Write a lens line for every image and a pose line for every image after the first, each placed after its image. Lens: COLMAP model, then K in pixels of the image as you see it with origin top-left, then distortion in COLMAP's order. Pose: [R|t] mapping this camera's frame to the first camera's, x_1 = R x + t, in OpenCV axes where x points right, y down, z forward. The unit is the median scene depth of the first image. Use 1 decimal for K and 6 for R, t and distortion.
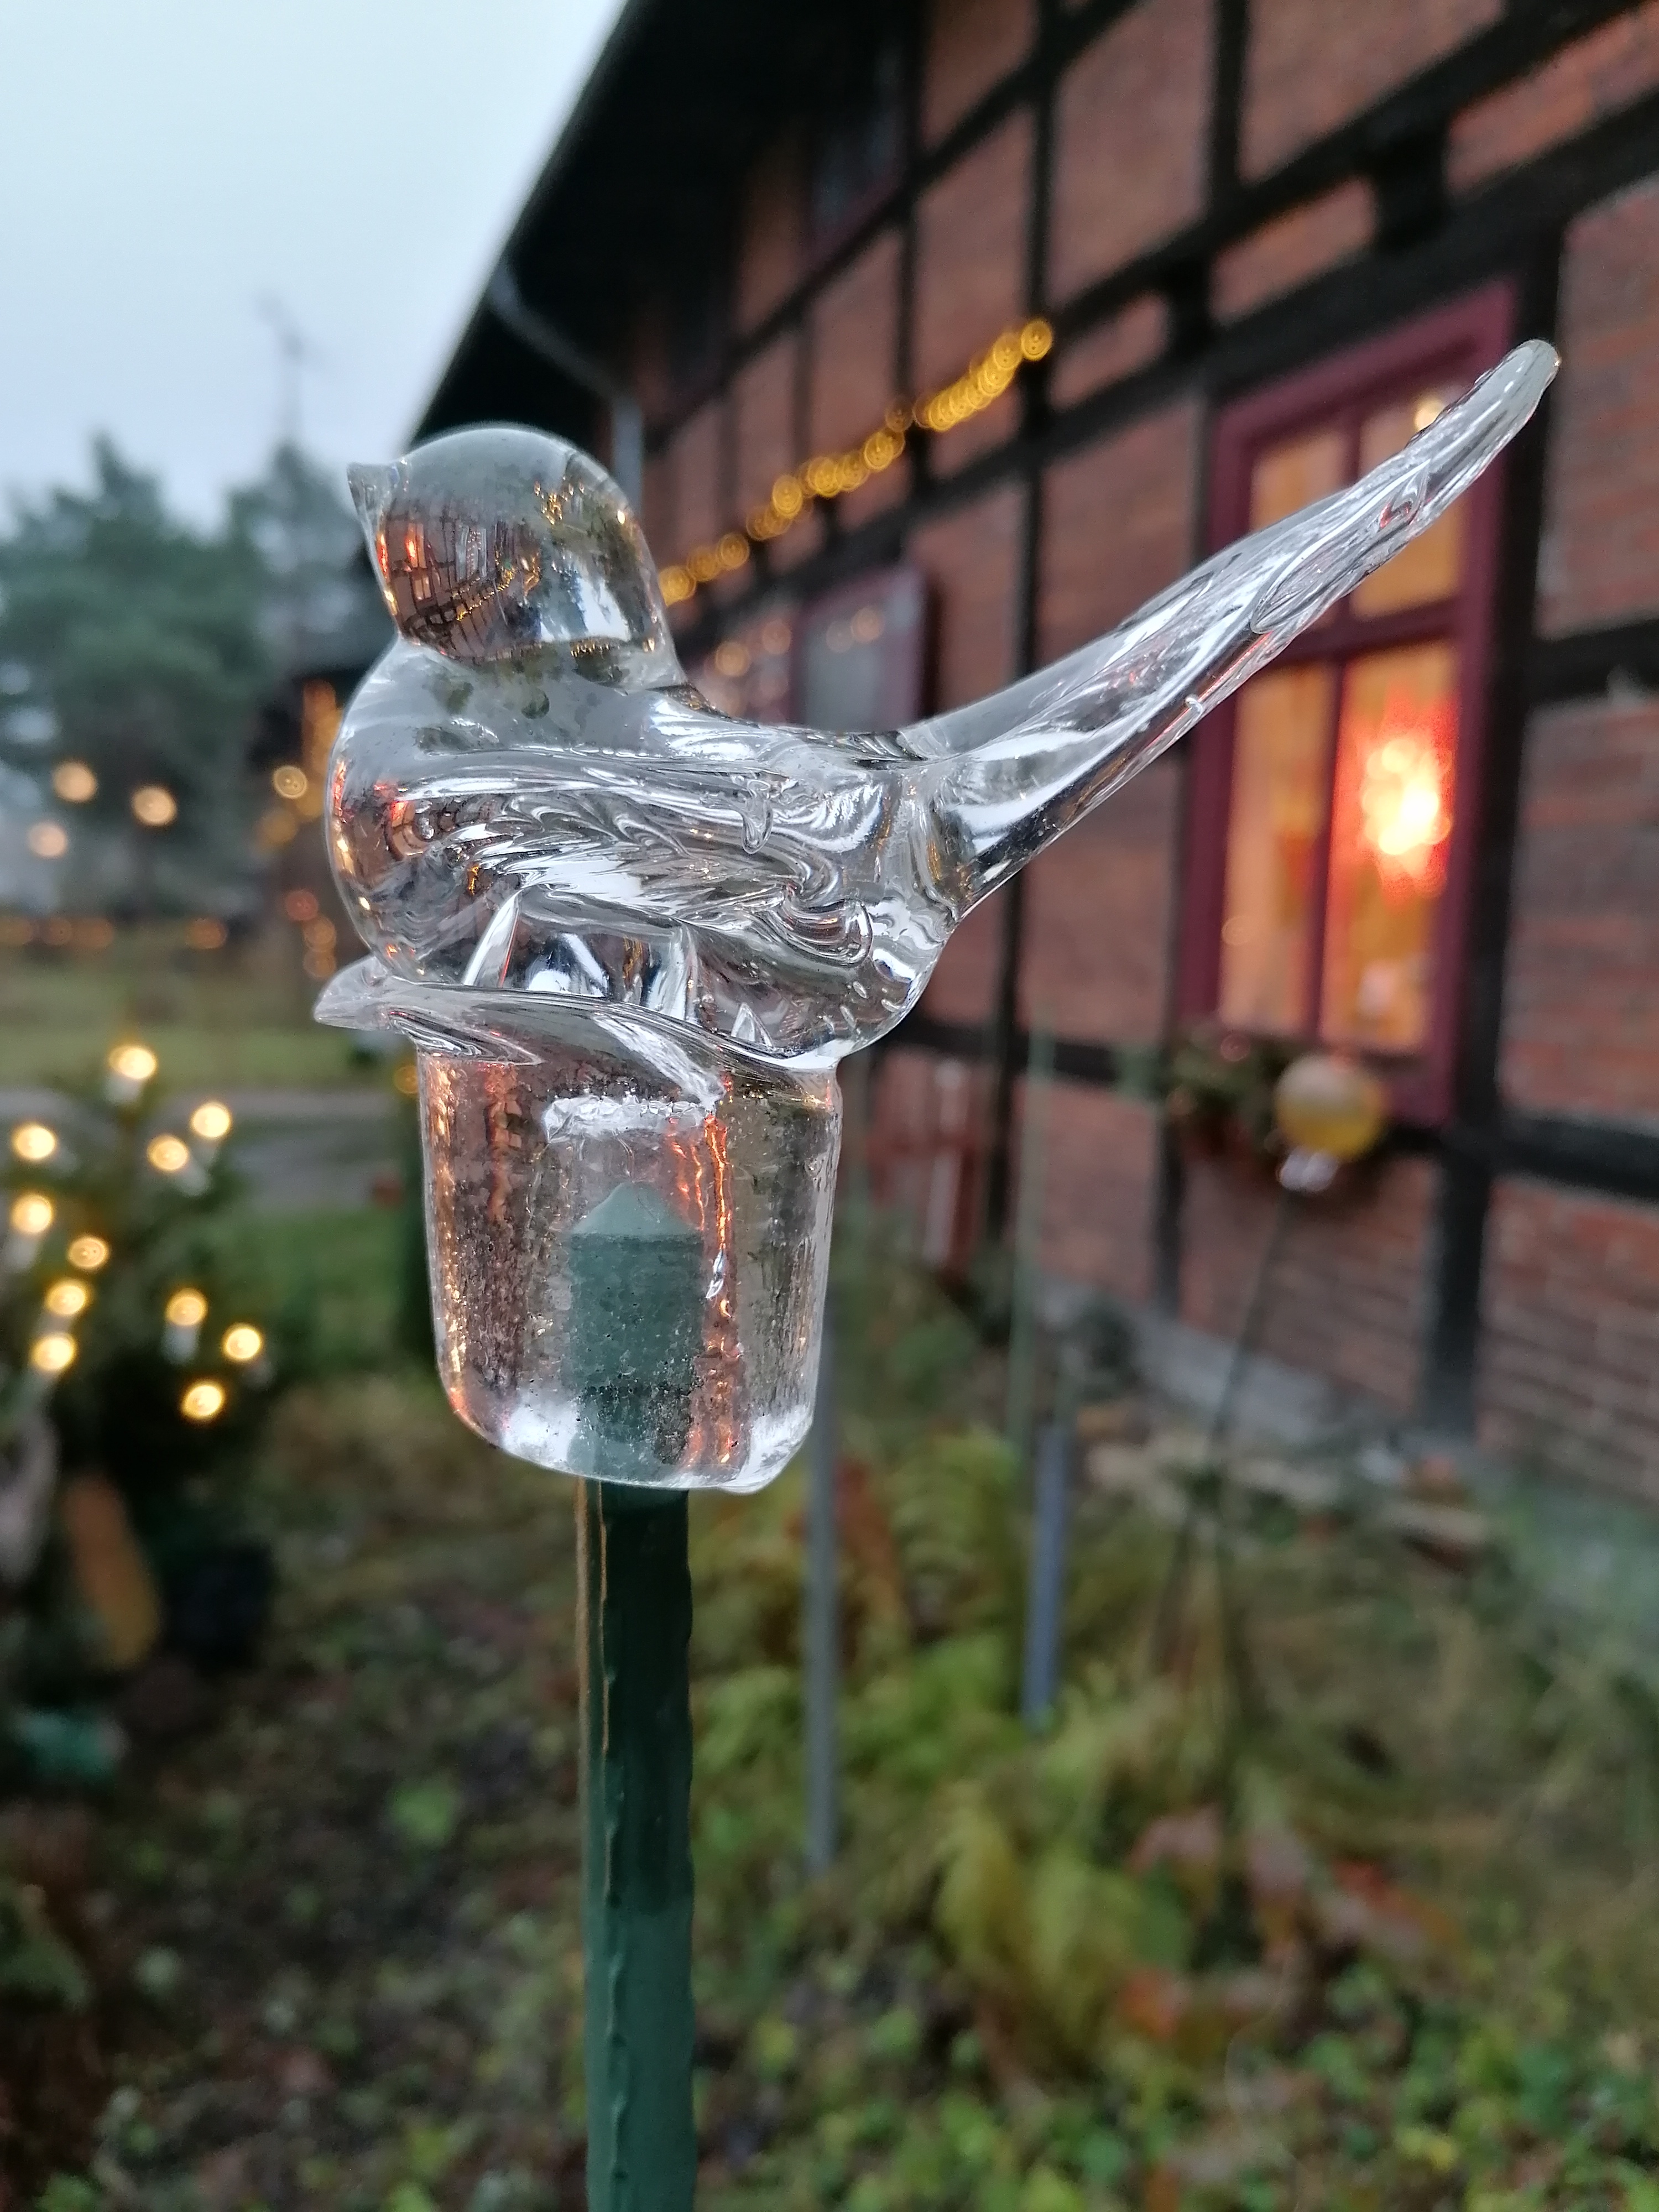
lens RADIAL K [[1753.5, 0, 827.8], [0, 1753.5, 1115.0], [0, 0, 1]] dist [0.004333, -0.017631]
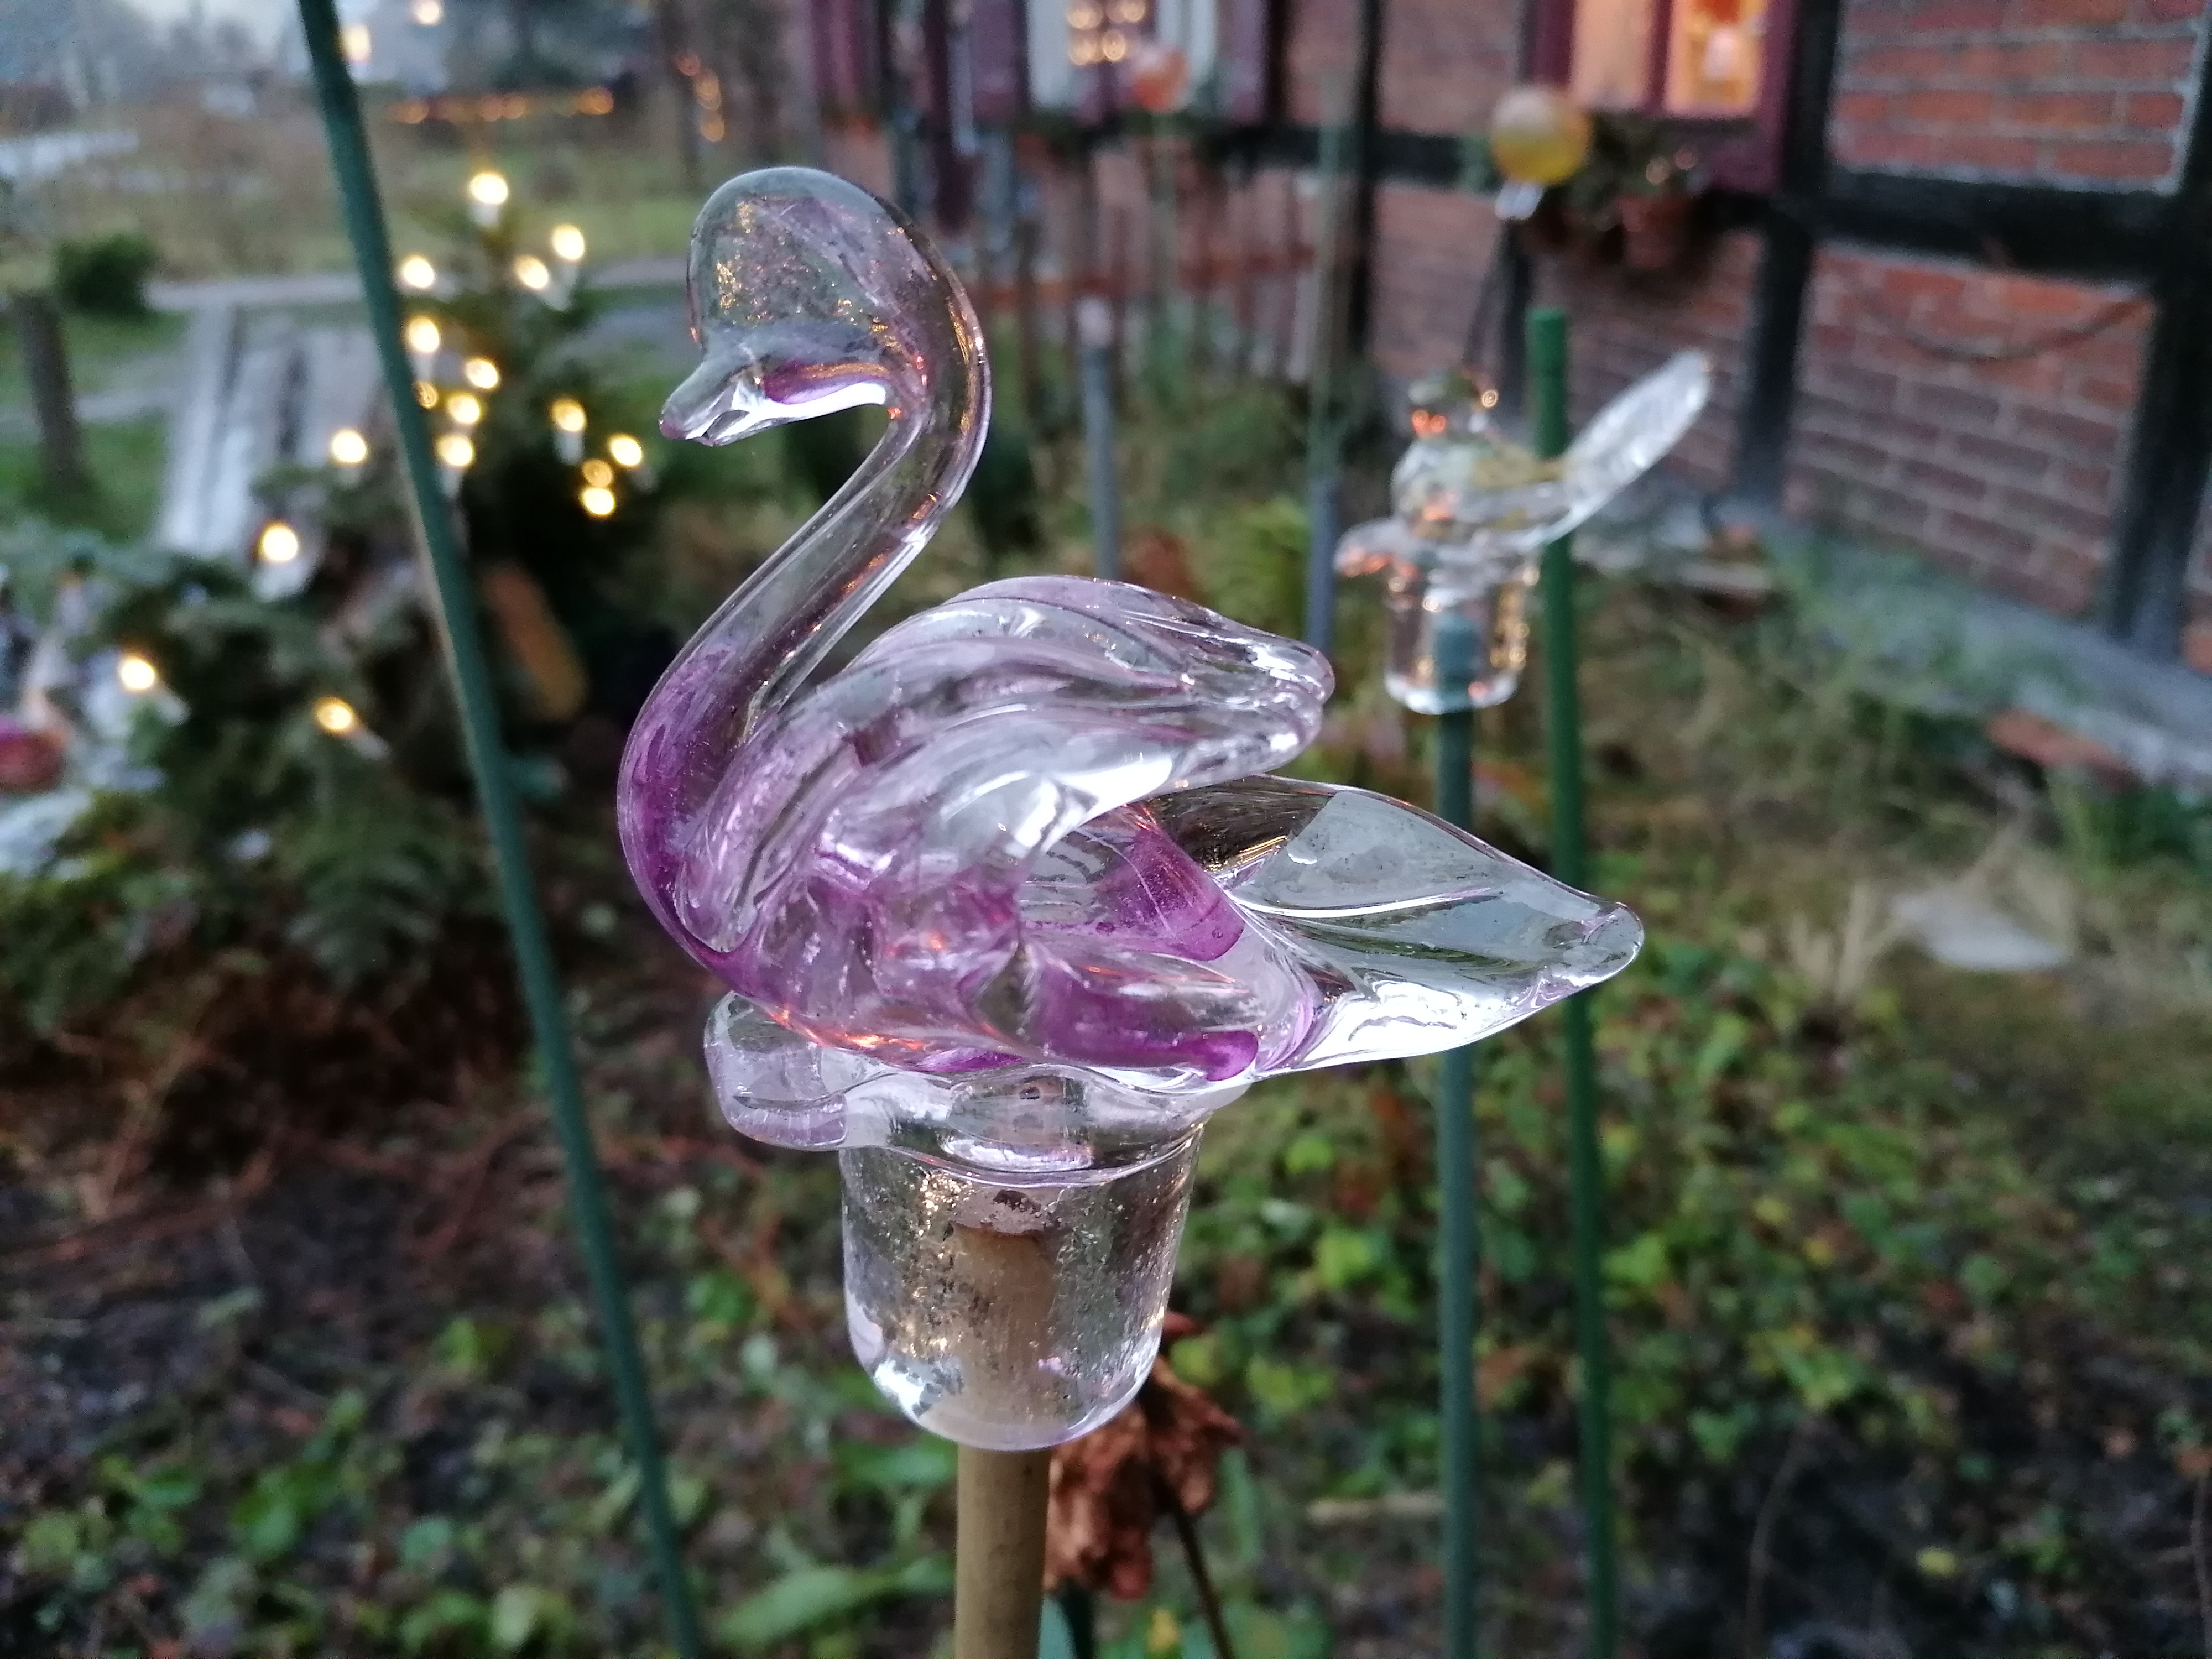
lens RADIAL K [[1753.5, 0, 1105.0], [0, 1753.5, 826.6], [0, 0, 1]] dist [0.004333, -0.017631]
pose [[0.994478, -0.024763, -0.101979, 0.075026], [0.053917, 0.954262, 0.294069, 0.040910], [0.090033, -0.297943, 0.950328, -0.106911]]
